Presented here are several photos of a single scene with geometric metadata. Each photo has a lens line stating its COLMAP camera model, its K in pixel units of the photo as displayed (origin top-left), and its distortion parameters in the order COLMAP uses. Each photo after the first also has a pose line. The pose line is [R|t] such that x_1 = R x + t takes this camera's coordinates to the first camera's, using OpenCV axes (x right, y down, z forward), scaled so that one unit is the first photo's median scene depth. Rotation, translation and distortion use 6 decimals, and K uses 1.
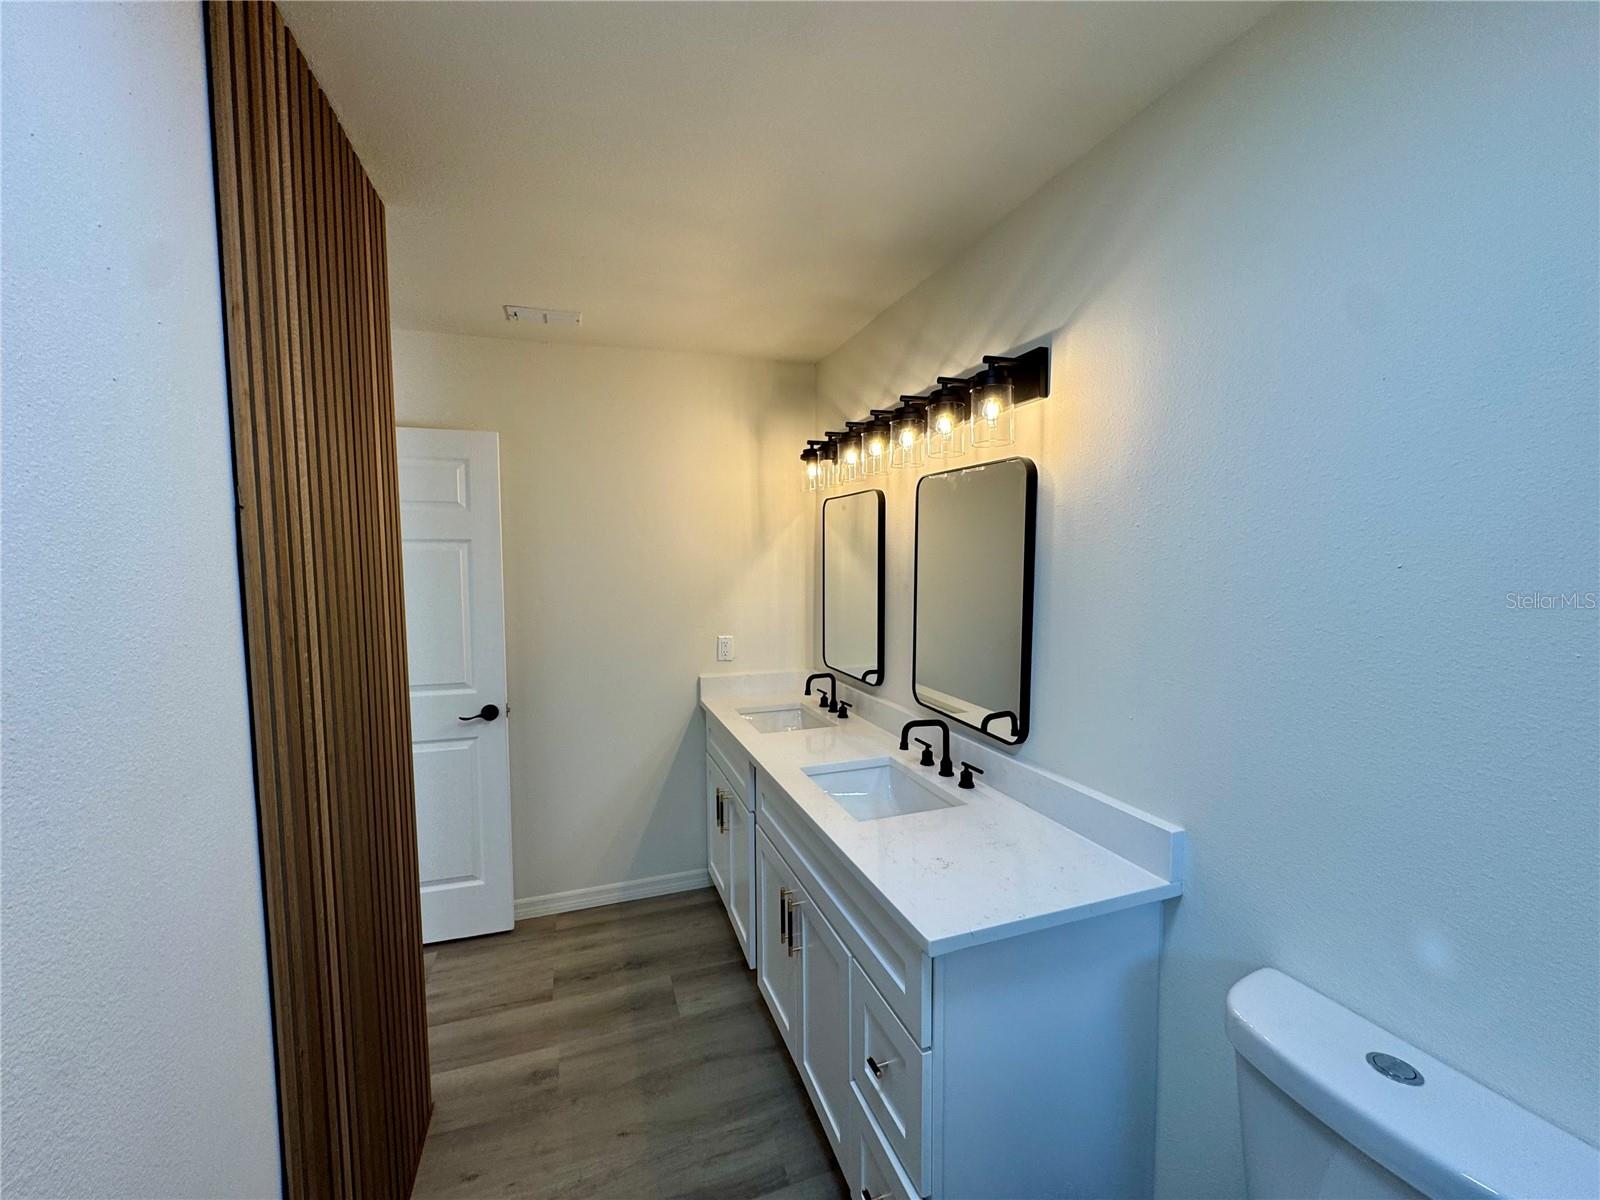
lens RADIAL K [[635.2, 0, 790.8], [0, 635.2, 601.5], [0, 0, 1]] dist [-0.003289, 0.000282]
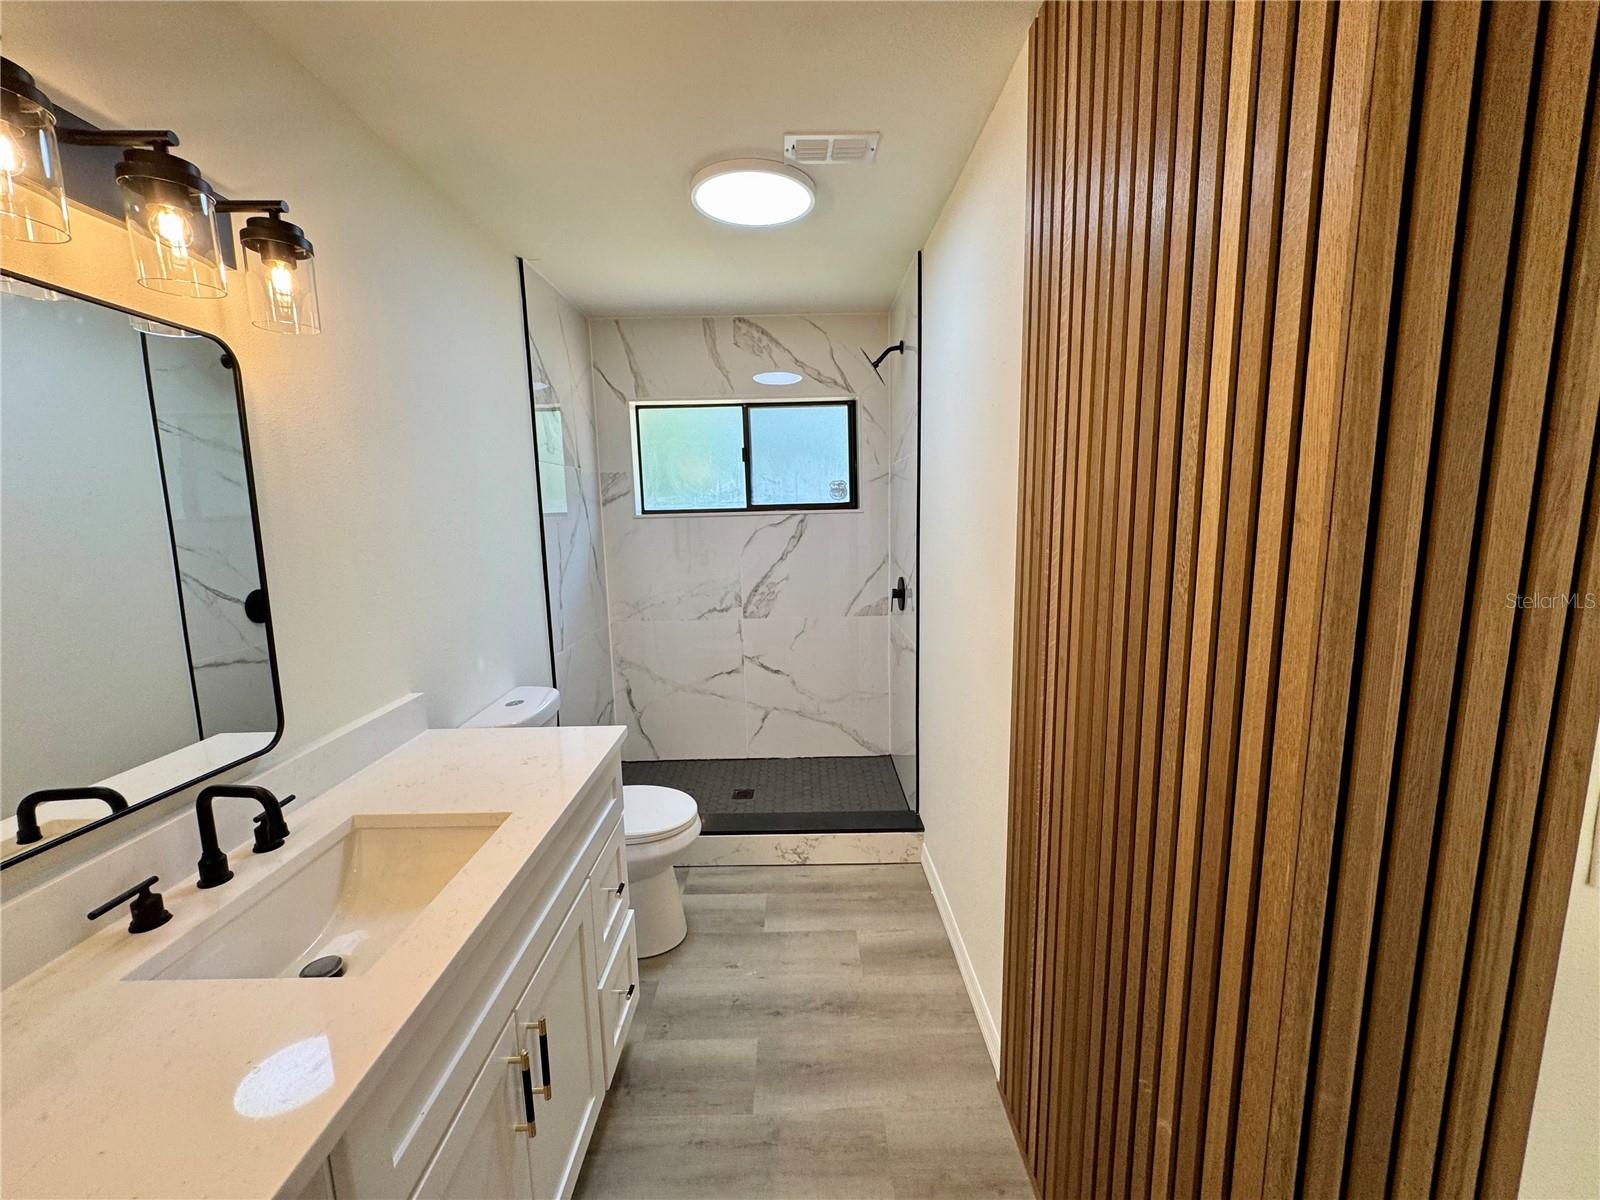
lens RADIAL K [[635.2, 0, 799.7], [0, 635.2, 596.2], [0, 0, 1]] dist [-0.003289, 0.000282]
pose [[-0.948048, -0.028257, 0.316869, -0.427971], [0.042509, 0.975863, 0.214207, -0.071691], [-0.315274, 0.216548, -0.923964, 1.359092]]
